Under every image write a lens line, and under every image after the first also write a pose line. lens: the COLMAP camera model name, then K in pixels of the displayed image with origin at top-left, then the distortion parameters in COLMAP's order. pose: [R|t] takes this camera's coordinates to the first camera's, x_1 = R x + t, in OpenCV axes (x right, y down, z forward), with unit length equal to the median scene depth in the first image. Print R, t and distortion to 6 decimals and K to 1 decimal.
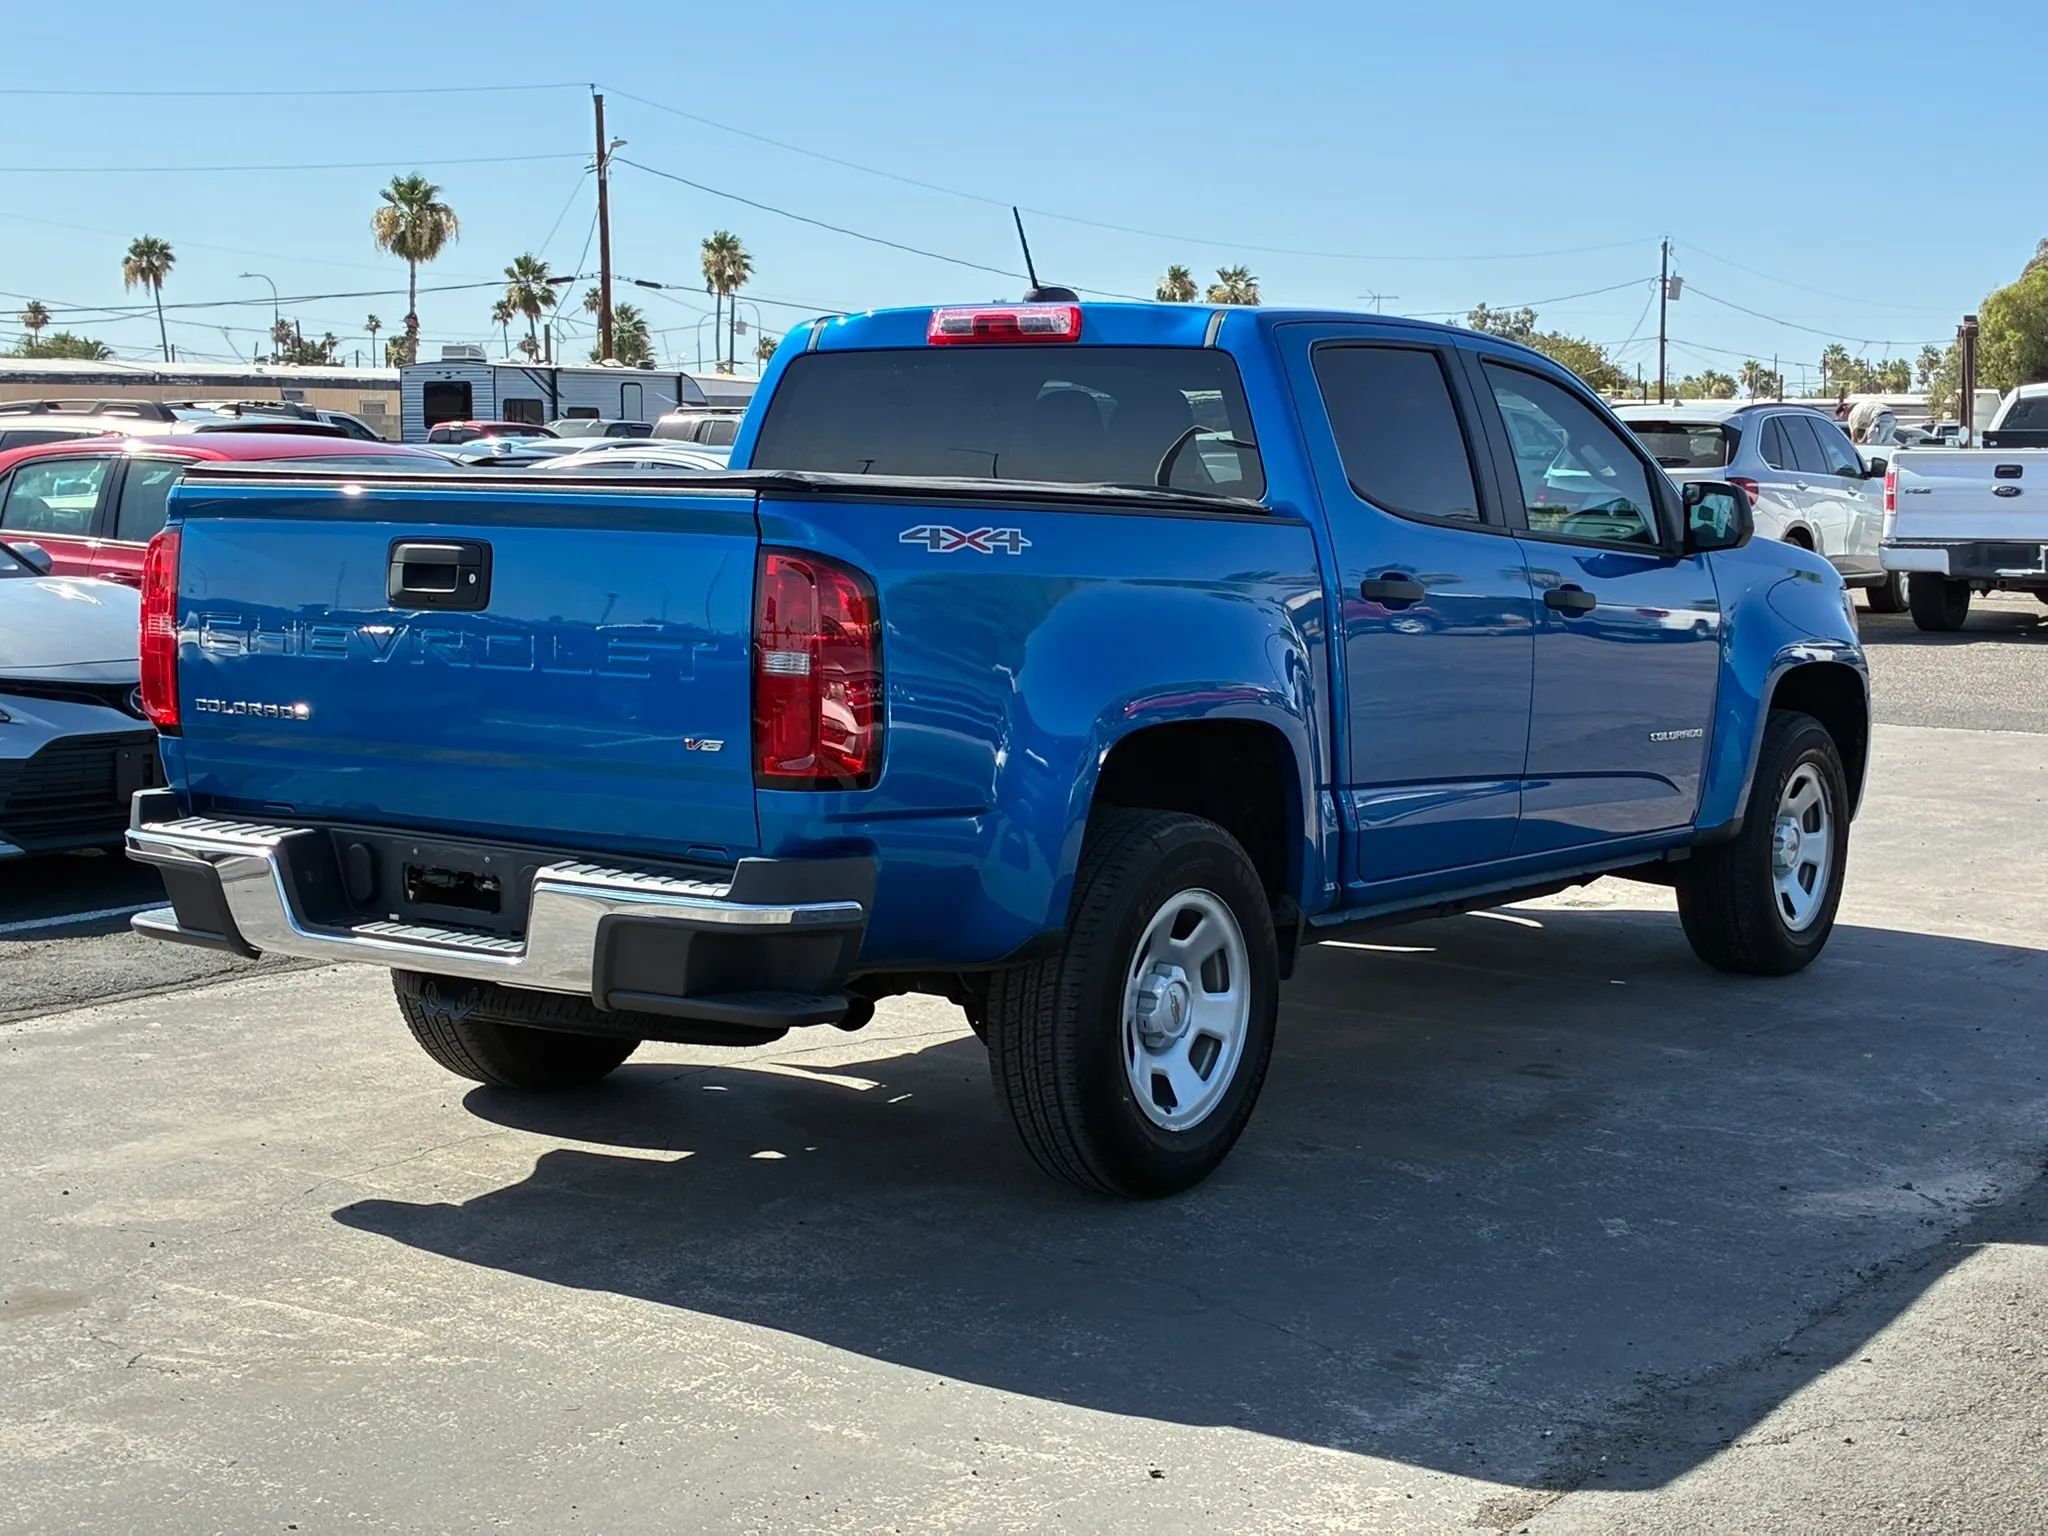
lens RADIAL K [[3069.4, 0, 1024.0], [0, 3069.4, 768.0], [0, 0, 1]] dist [0.231263, -1.089527]
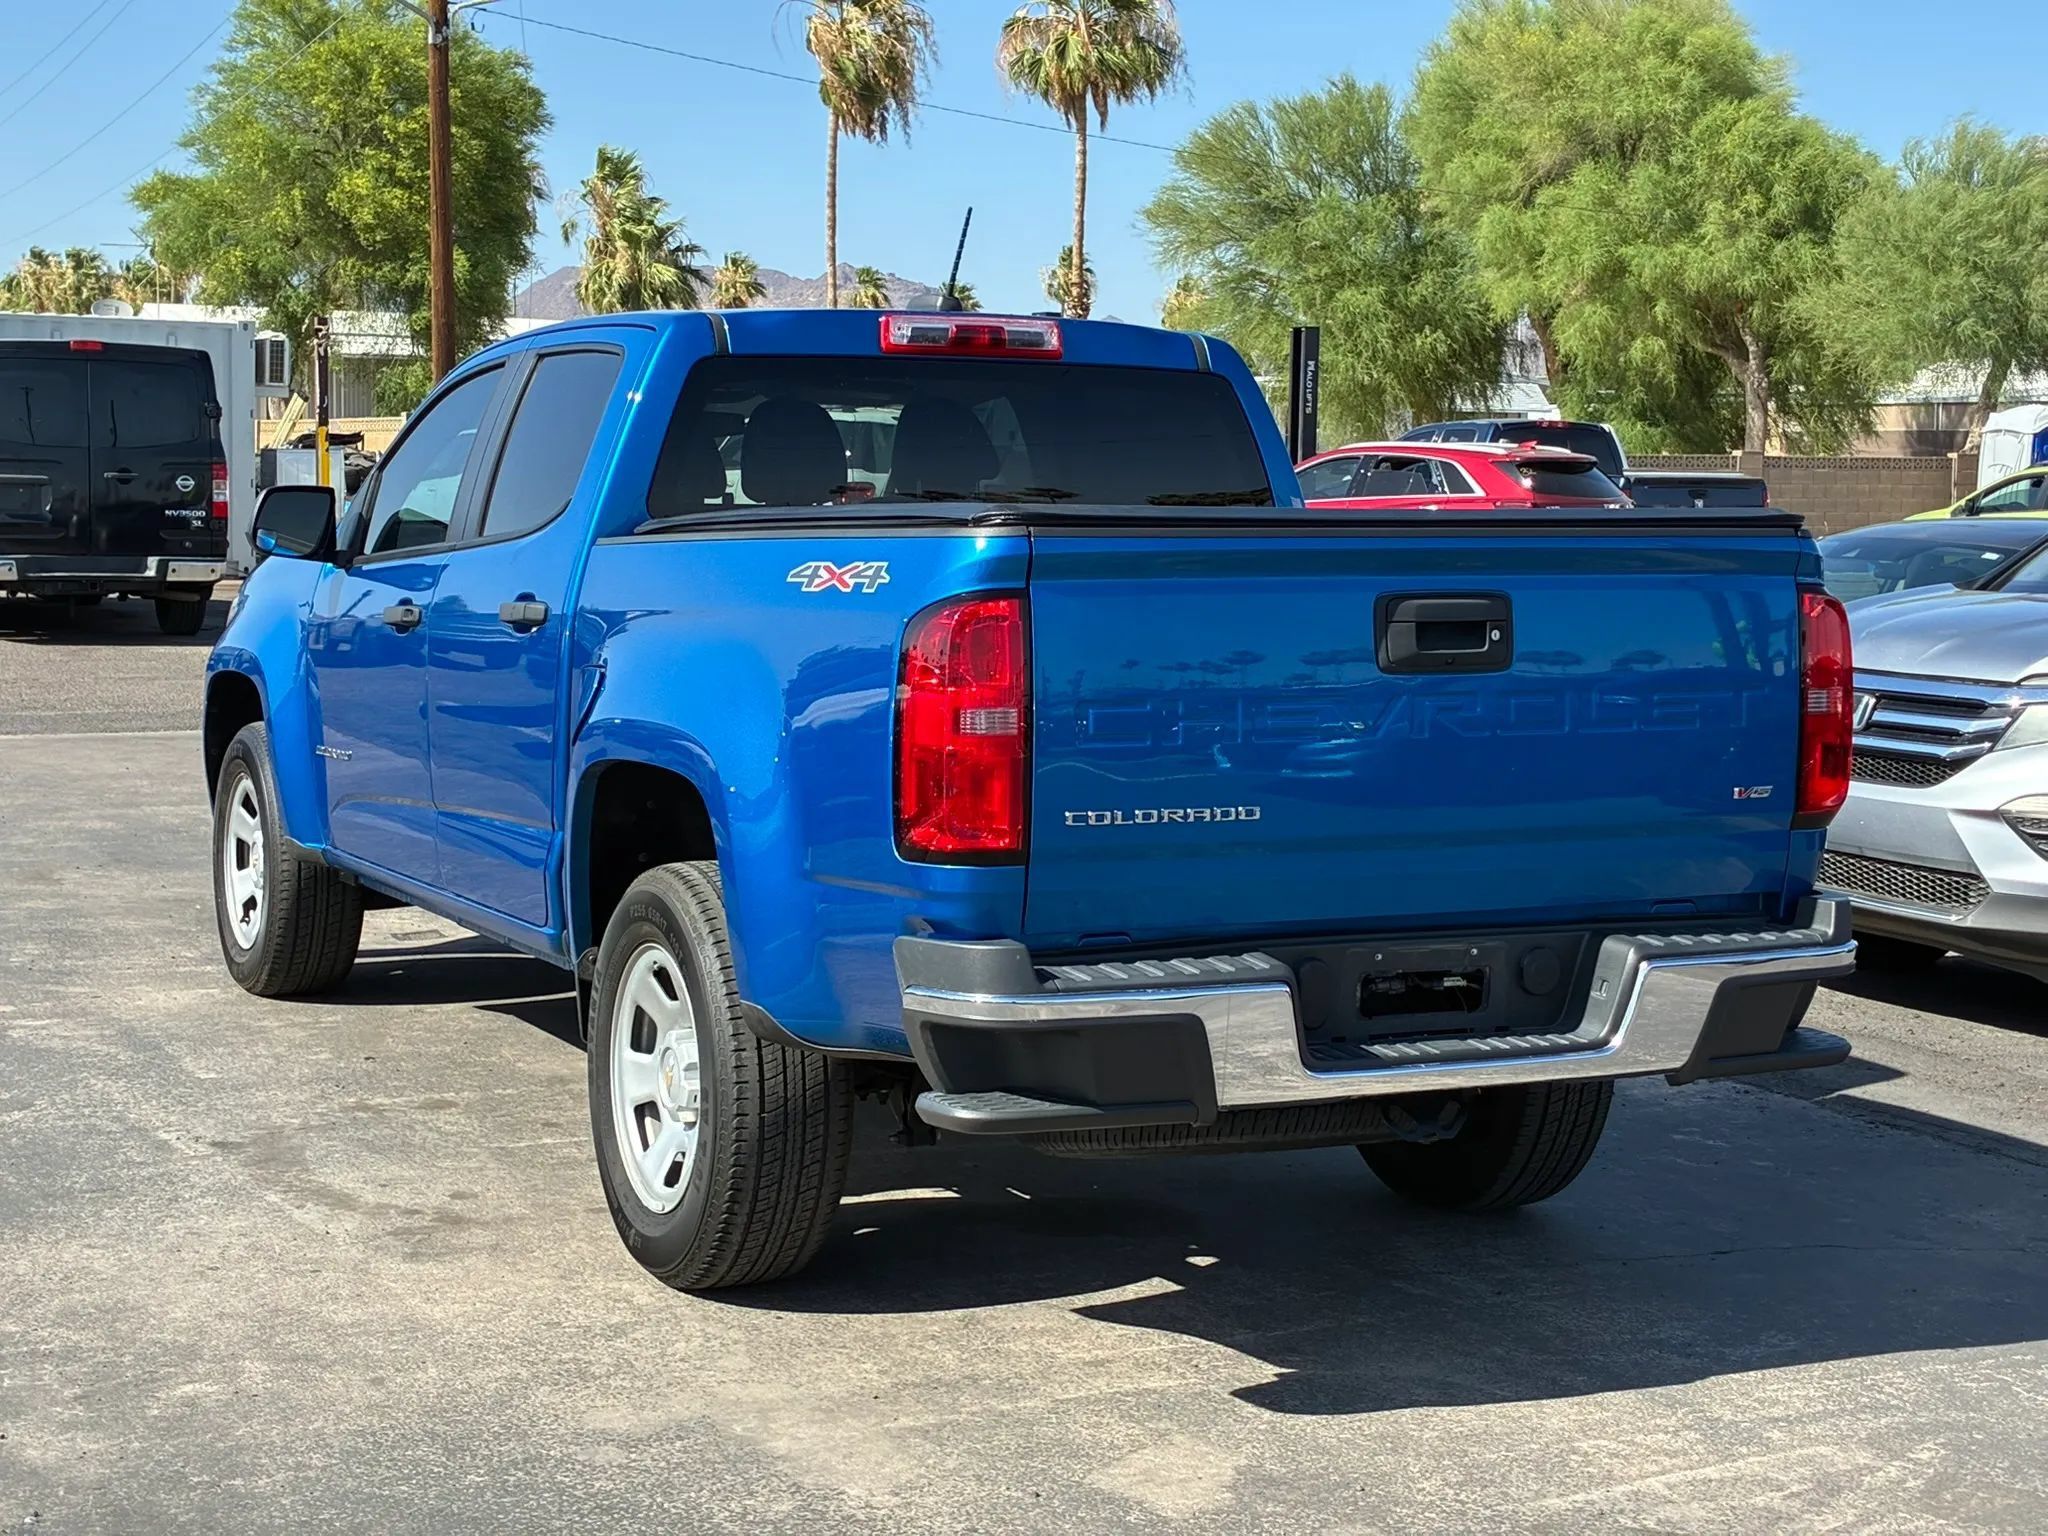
lens RADIAL K [[3070.5, 0, 1012.1], [0, 3070.5, 763.9], [0, 0, 1]] dist [0.212102, -0.991000]
pose [[0.489455, -0.084236, 0.867951, -0.922461], [0.077190, 0.995602, 0.053096, -0.074743], [-0.868606, 0.041009, 0.493804, 0.623094]]
